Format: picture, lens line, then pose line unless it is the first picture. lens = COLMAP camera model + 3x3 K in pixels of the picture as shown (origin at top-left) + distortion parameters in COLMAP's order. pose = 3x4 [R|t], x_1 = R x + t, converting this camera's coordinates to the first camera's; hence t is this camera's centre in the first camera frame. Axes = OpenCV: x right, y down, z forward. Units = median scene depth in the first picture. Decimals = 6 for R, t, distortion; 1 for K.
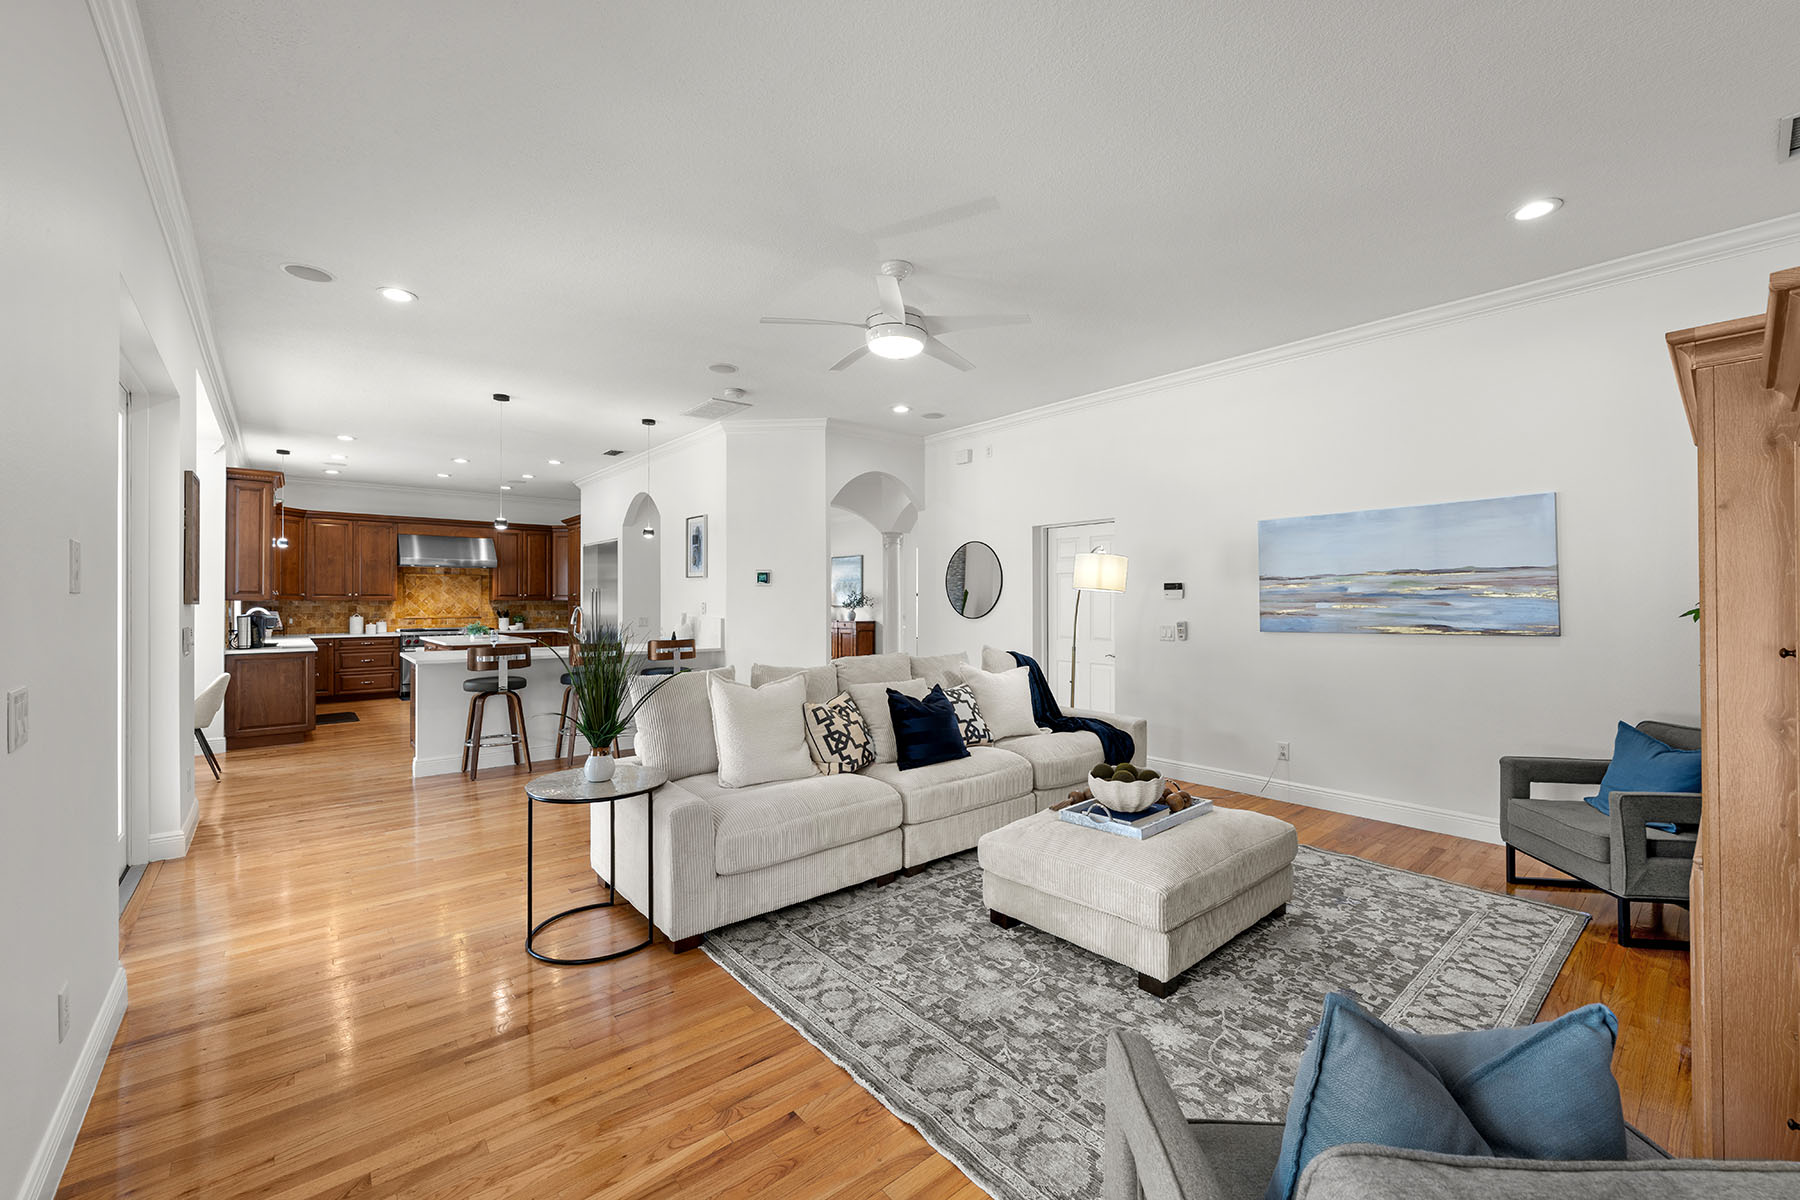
lens RADIAL K [[719.0, 0, 907.0], [0, 719.0, 603.4], [0, 0, 1]] dist [0.001429, 0.000310]
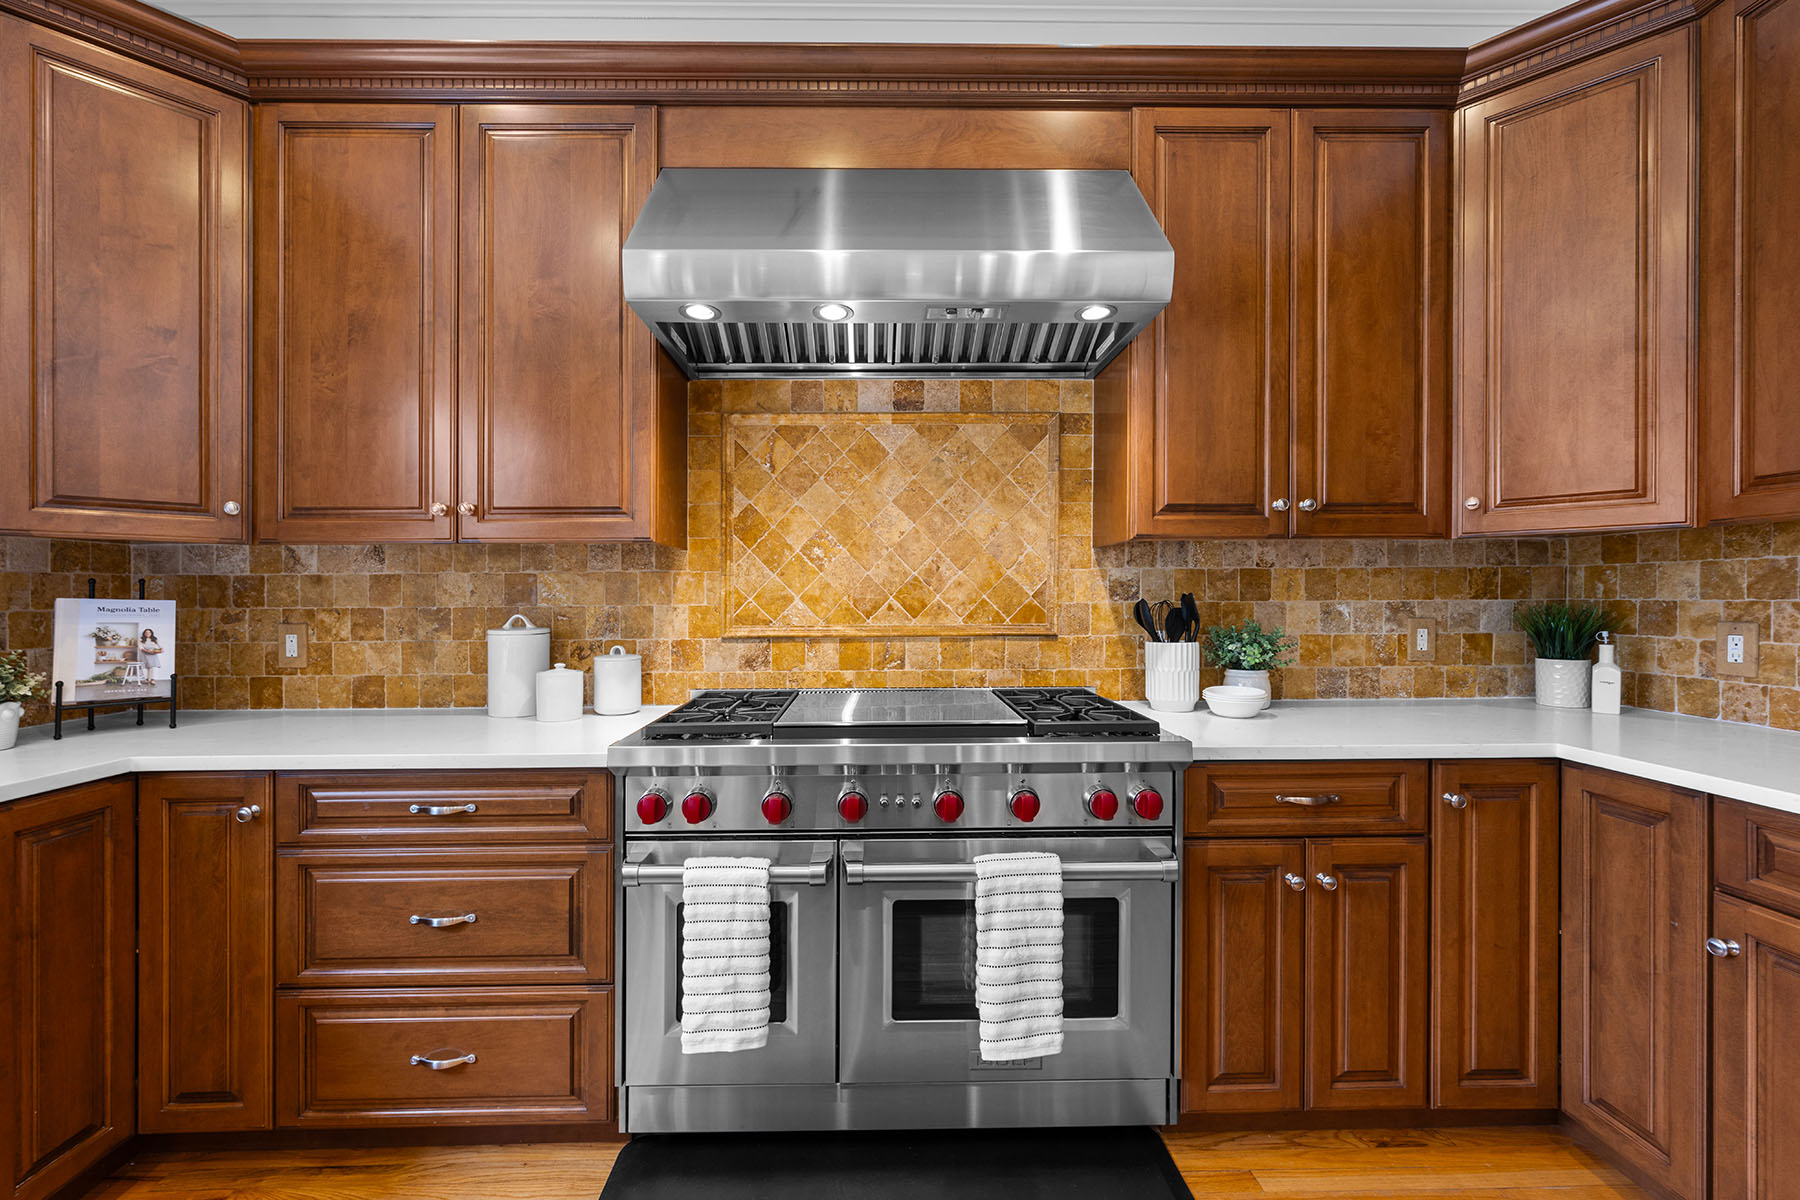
lens RADIAL K [[719.0, 0, 905.0], [0, 719.0, 594.9], [0, 0, 1]] dist [0.001429, 0.000310]
pose [[0.765873, 0.003109, -0.642984, -0.514205], [0.002915, 0.999961, 0.008308, 0.007268], [0.642985, -0.008237, 0.765835, 0.850722]]
